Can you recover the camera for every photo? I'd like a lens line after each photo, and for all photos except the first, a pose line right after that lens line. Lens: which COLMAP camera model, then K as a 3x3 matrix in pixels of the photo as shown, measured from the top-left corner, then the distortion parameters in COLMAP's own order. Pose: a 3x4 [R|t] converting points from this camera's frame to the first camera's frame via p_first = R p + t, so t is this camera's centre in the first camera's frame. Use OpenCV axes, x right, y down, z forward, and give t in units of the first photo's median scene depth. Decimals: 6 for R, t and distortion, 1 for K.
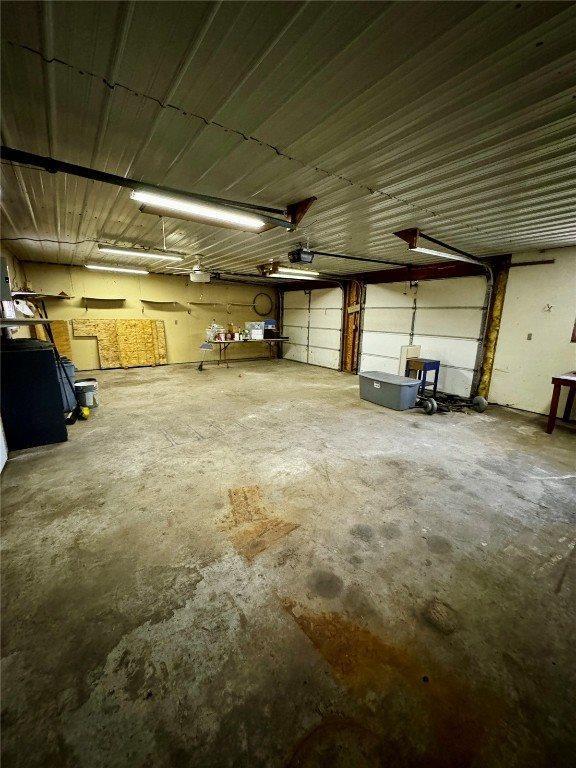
lens RADIAL K [[305.4, 0, 288.8], [0, 305.4, 384.1], [0, 0, 1]] dist [-0.001378, -0.000003]
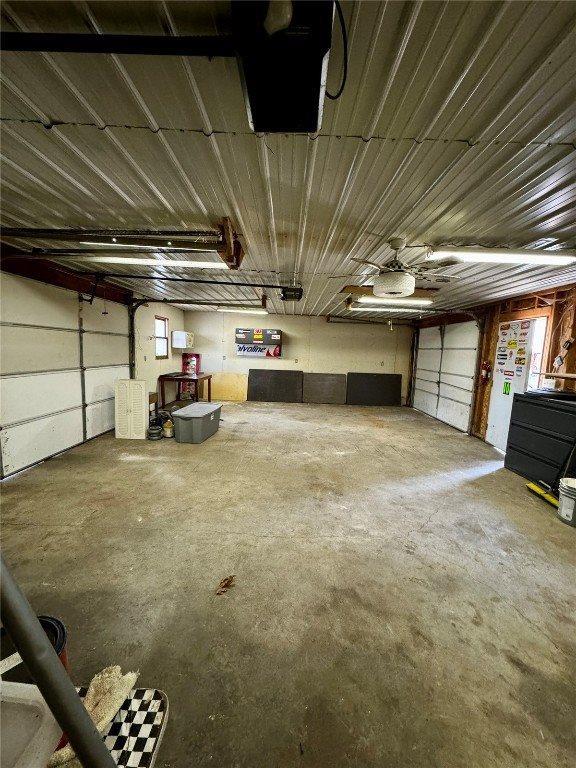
lens RADIAL K [[305.4, 0, 287.7], [0, 305.4, 384.6], [0, 0, 1]] dist [-0.001378, -0.000003]
pose [[-0.806528, -0.118497, 0.579198, -0.474968], [0.076281, 0.950659, 0.300715, -0.378782], [-0.586254, 0.286717, -0.757694, 1.585625]]
